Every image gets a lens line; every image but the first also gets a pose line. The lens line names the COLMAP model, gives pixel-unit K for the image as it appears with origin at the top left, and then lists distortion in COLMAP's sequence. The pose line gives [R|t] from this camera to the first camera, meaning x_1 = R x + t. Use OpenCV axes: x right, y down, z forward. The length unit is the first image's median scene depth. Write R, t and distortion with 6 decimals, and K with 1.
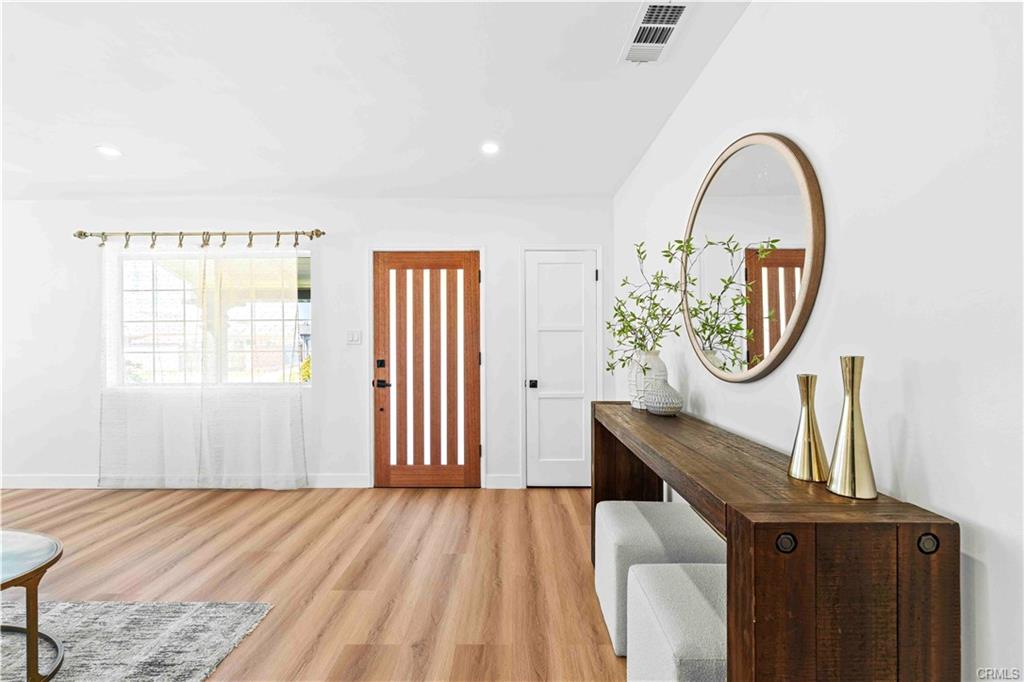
lens RADIAL K [[416.3, 0, 500.6], [0, 416.3, 339.7], [0, 0, 1]] dist [0.000043, -0.001320]
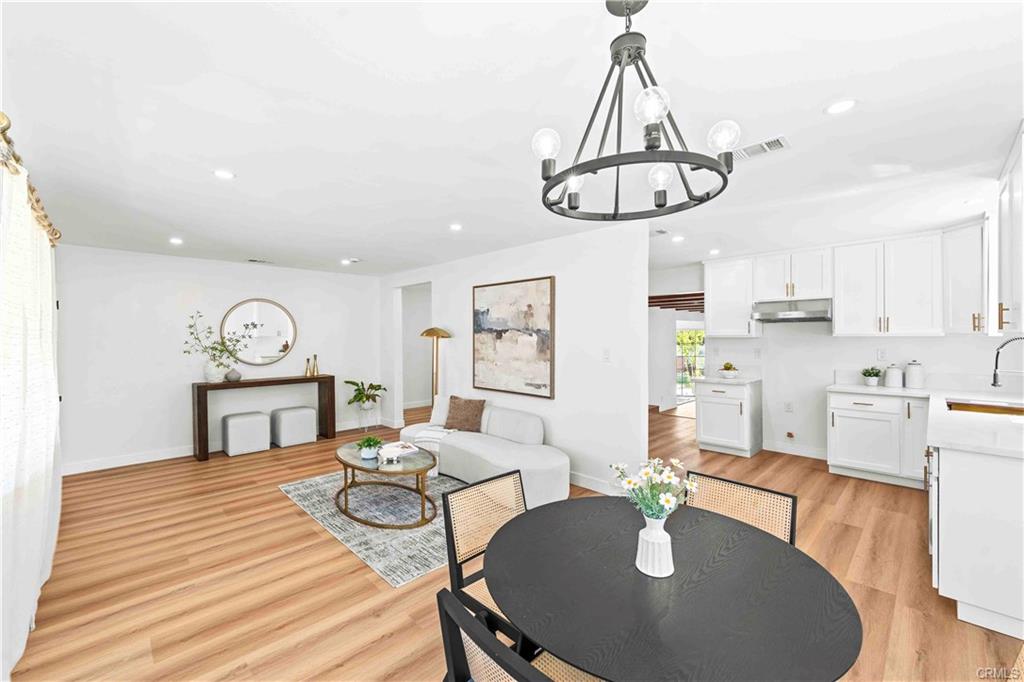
lens RADIAL K [[416.3, 0, 518.7], [0, 416.3, 344.7], [0, 0, 1]] dist [0.000043, -0.001320]
pose [[-0.710314, -0.005670, 0.703862, -1.603185], [0.003432, 0.999928, 0.011519, -0.047161], [-0.703877, 0.010598, -0.710243, 0.919736]]
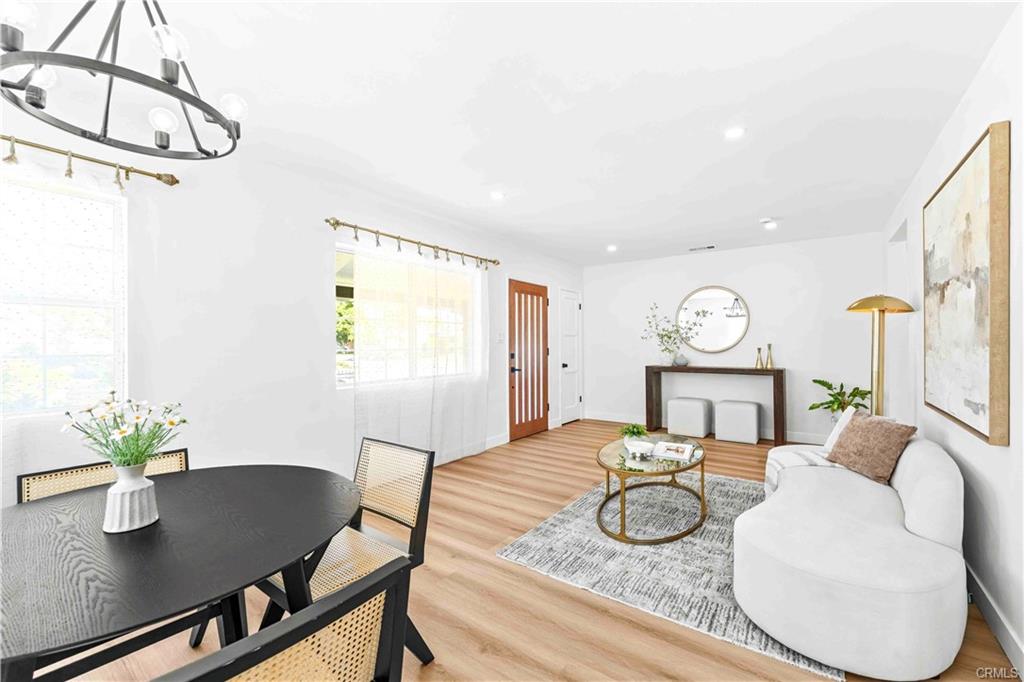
lens RADIAL K [[416.3, 0, 501.7], [0, 416.3, 343.7], [0, 0, 1]] dist [0.000043, -0.001320]
pose [[0.598598, 0.001401, 0.801049, -1.520070], [-0.002223, 0.999998, -0.000088, 0.014250], [-0.801047, -0.001728, 0.598599, 0.156904]]
